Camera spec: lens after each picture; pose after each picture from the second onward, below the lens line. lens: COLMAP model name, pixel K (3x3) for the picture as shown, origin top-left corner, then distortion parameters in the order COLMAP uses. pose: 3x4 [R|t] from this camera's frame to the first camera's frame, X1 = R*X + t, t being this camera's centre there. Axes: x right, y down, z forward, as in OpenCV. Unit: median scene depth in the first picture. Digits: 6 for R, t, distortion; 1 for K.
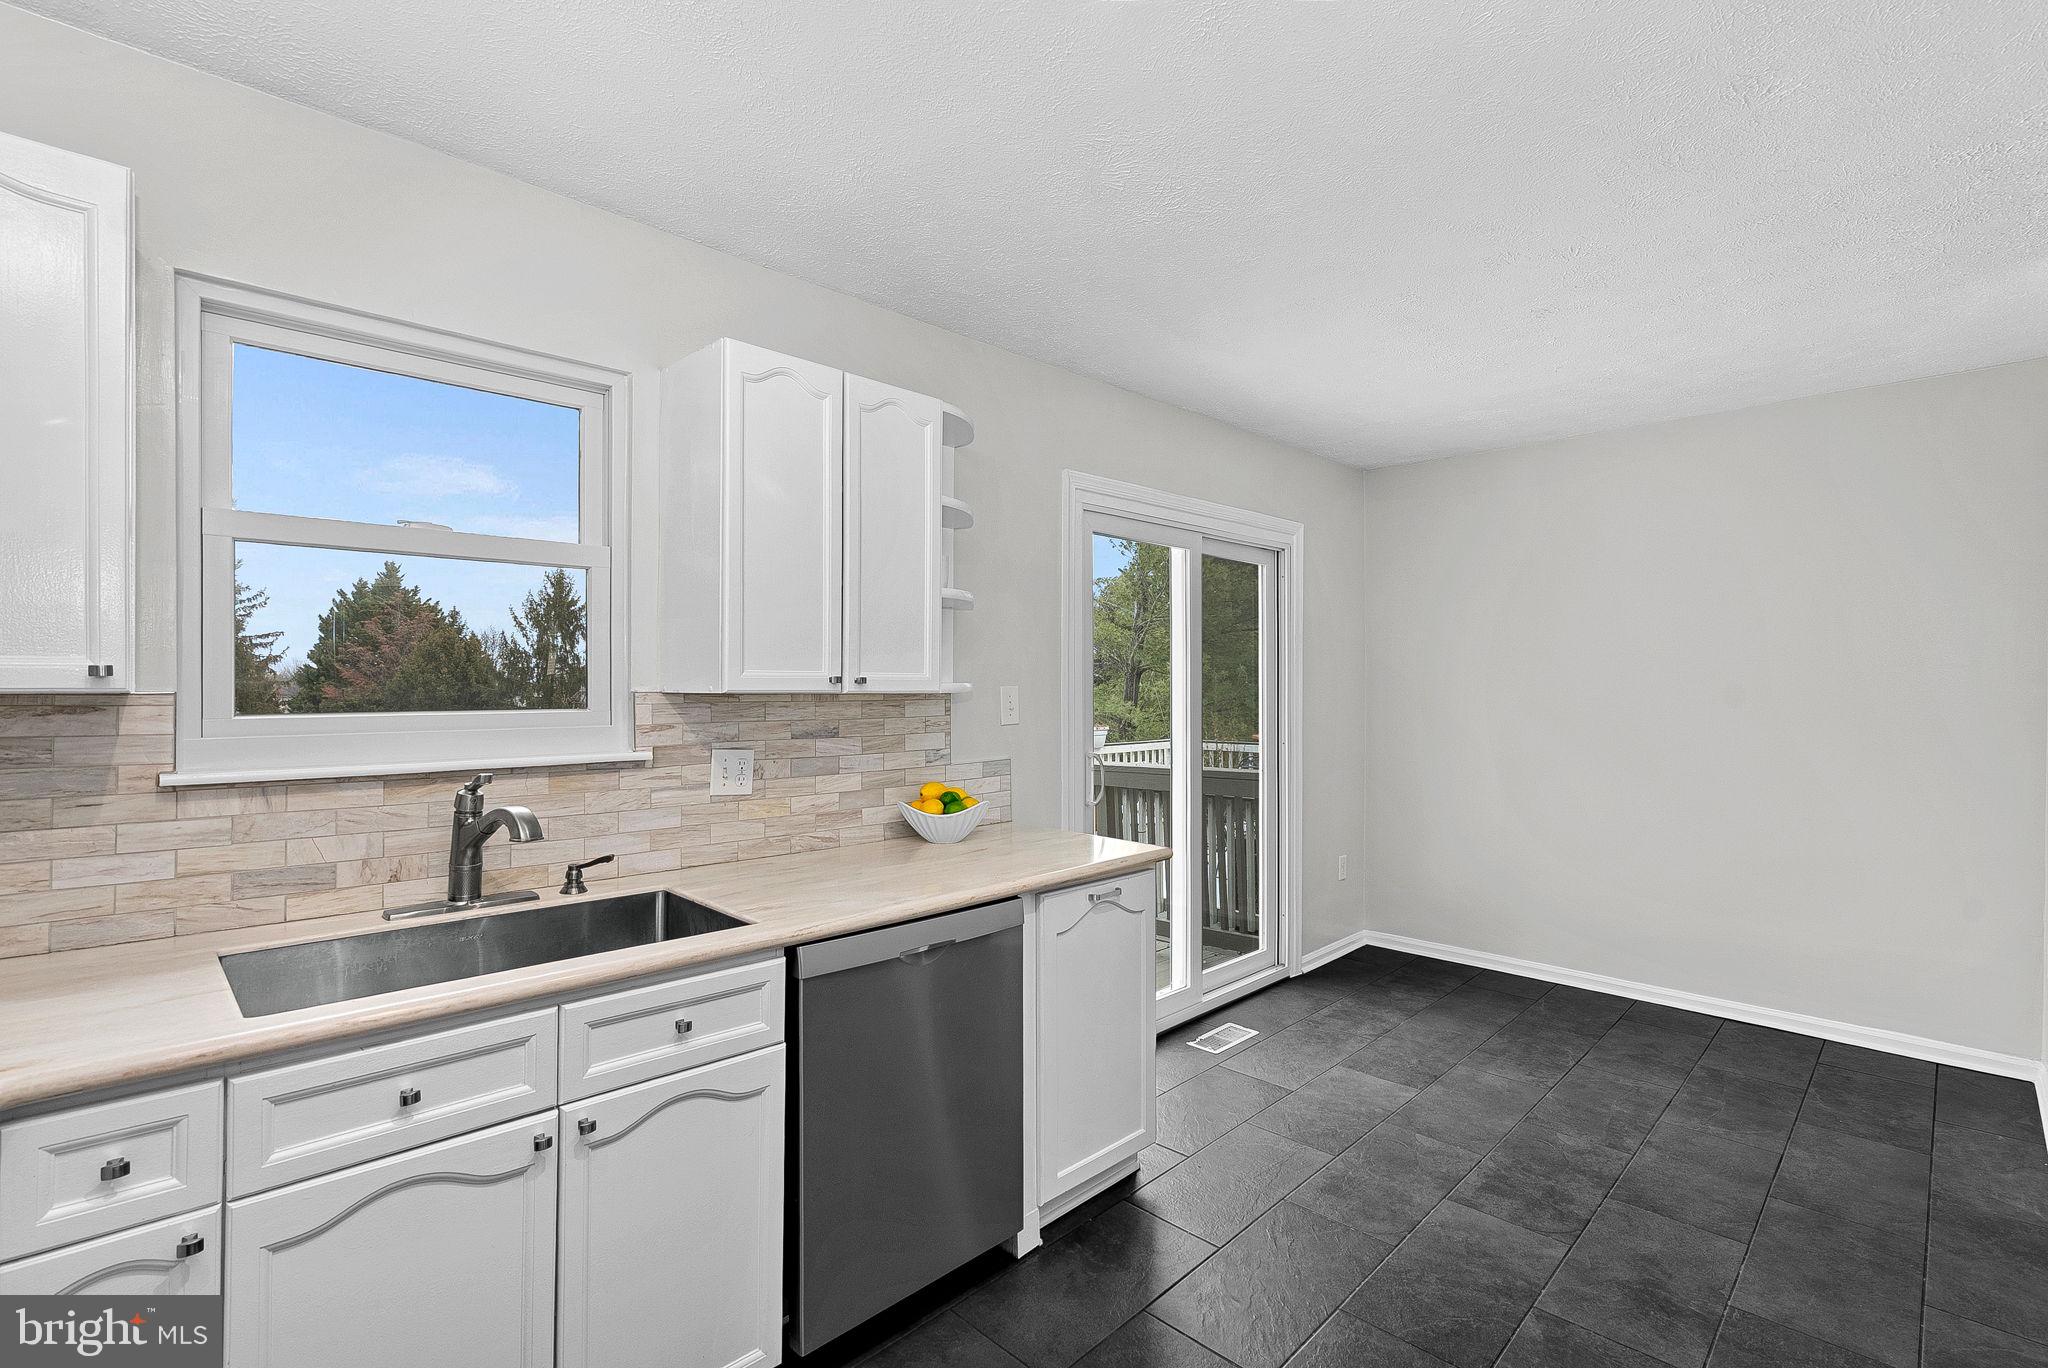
lens RADIAL K [[938.8, 0, 1016.7], [0, 938.8, 677.8], [0, 0, 1]] dist [-0.006256, -0.001504]
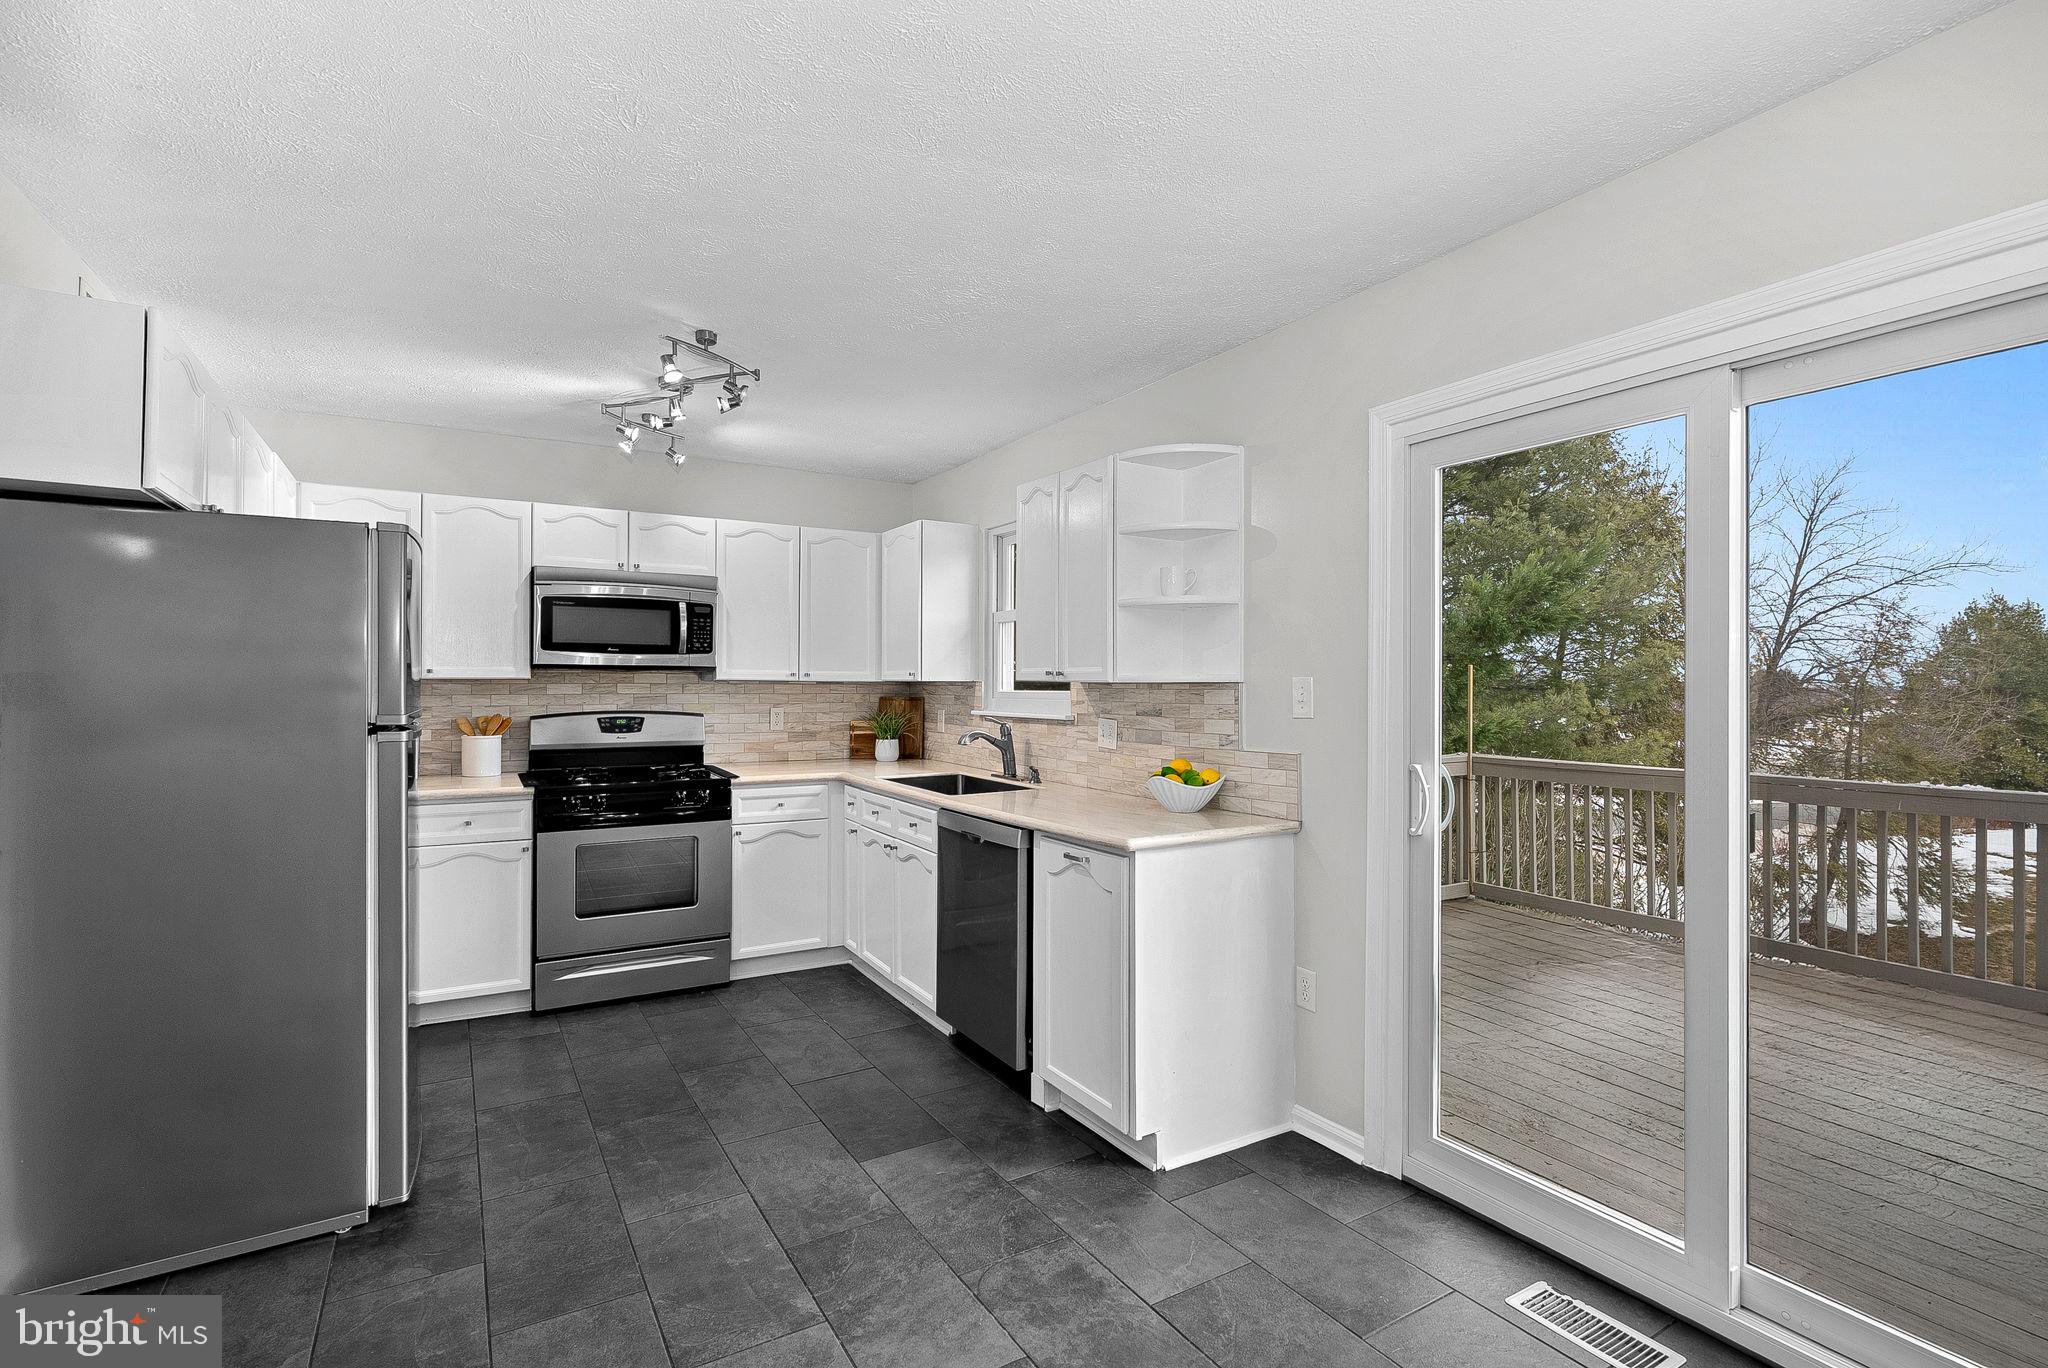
lens RADIAL K [[938.8, 0, 1016.3], [0, 938.8, 688.7], [0, 0, 1]] dist [-0.006256, -0.001504]
pose [[-0.244981, 0.004193, -0.969519, 1.278816], [0.007555, 0.999969, 0.002416, 0.022507], [0.969498, -0.006733, -0.245005, 1.275584]]
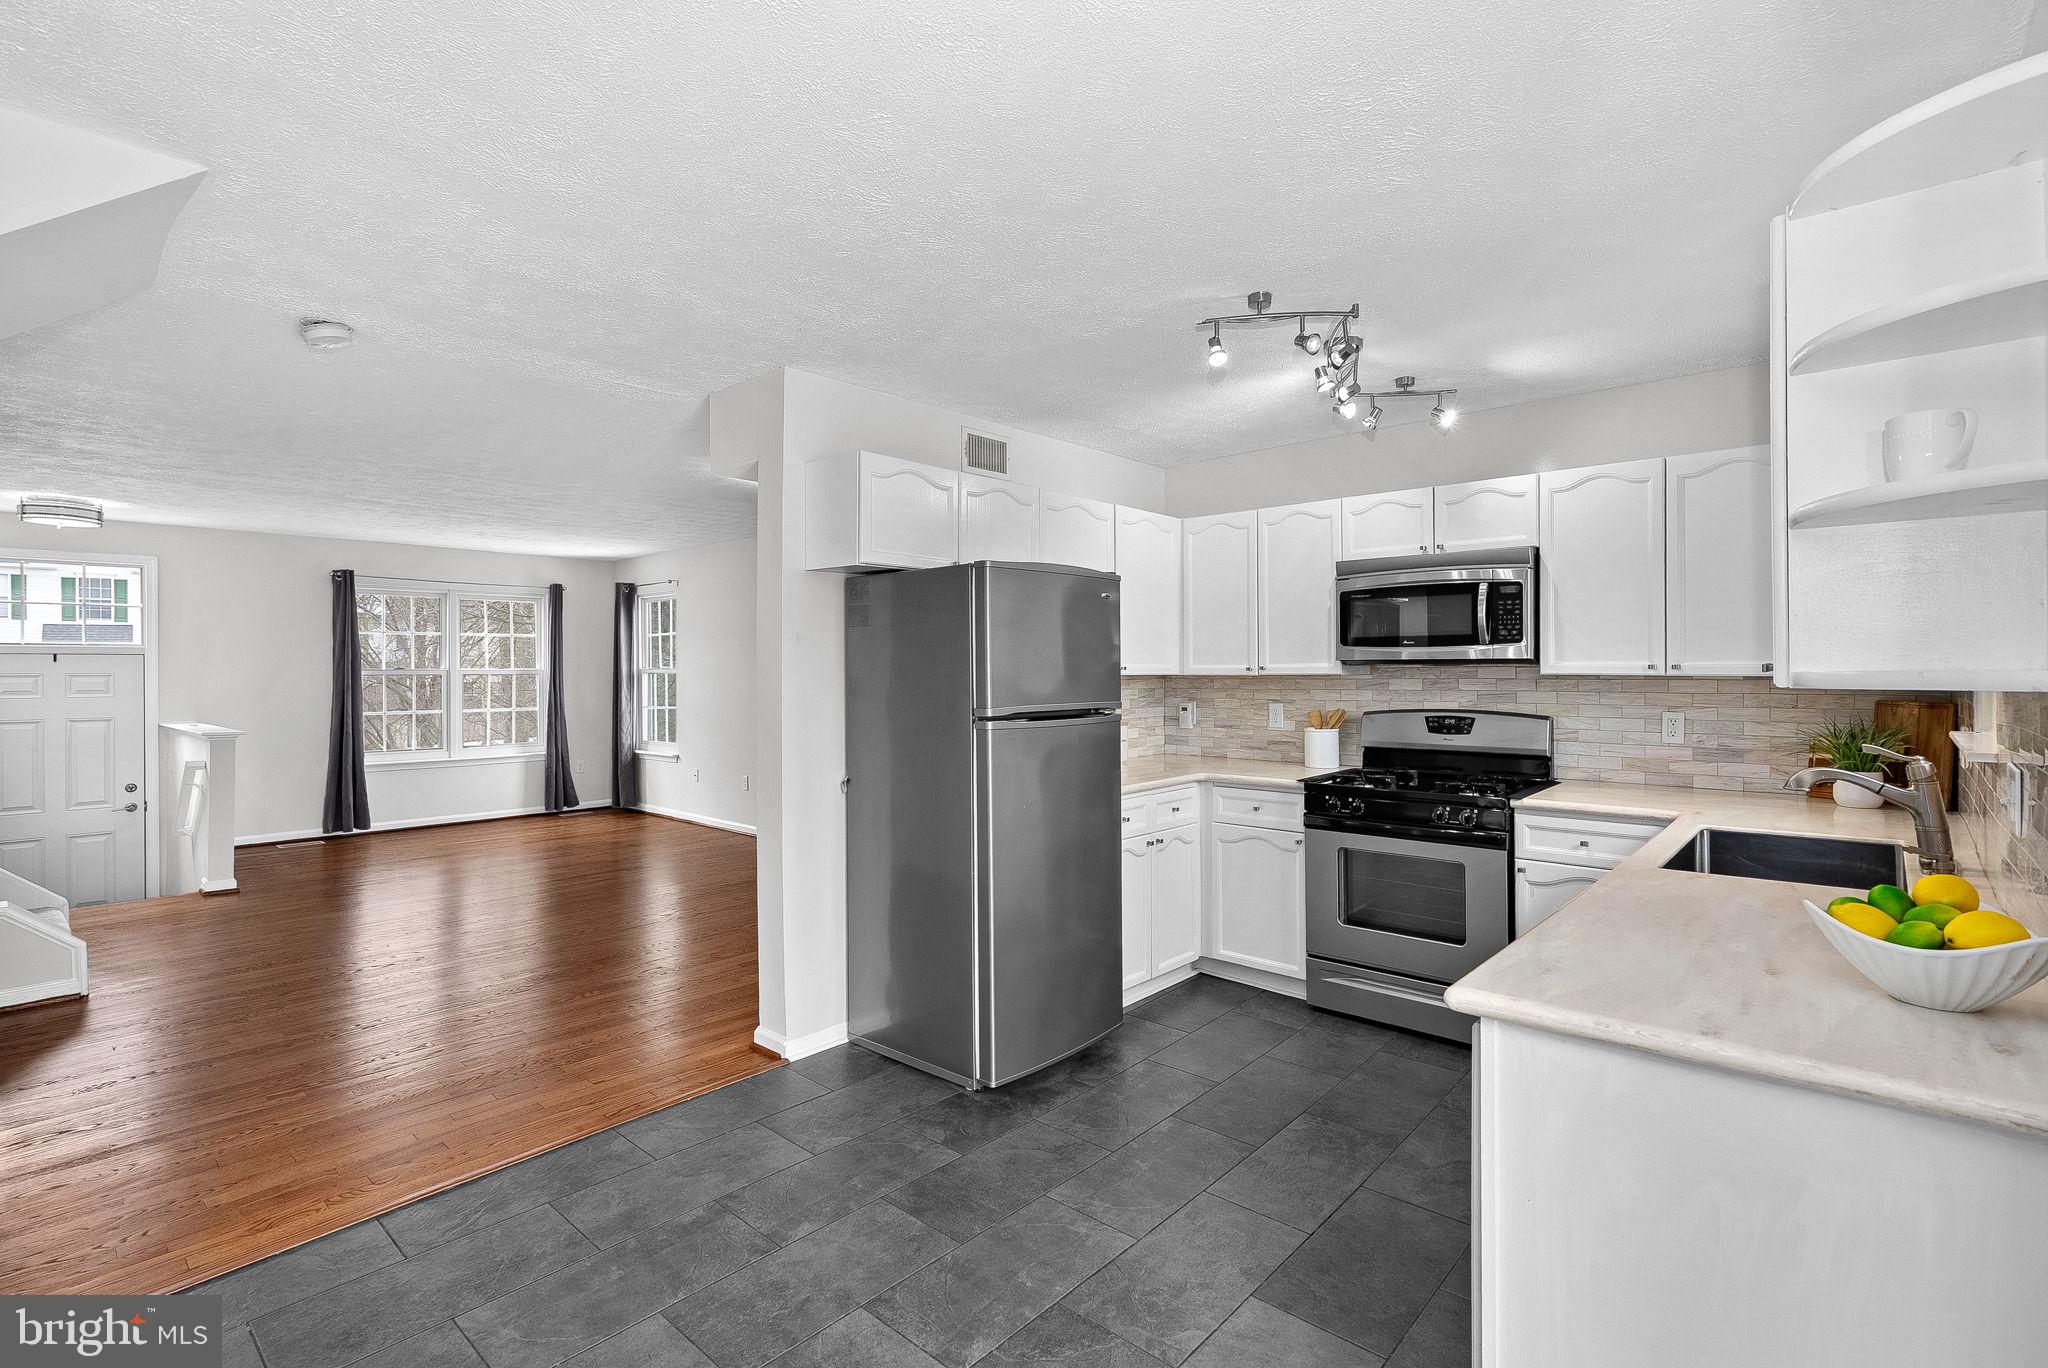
lens RADIAL K [[938.8, 0, 1019.4], [0, 938.8, 675.1], [0, 0, 1]] dist [-0.006256, -0.001504]
pose [[-0.998038, 0.004853, -0.062418, 0.703496], [0.005308, 0.999960, -0.007135, 0.014207], [0.062381, -0.007452, -0.998025, 1.581801]]
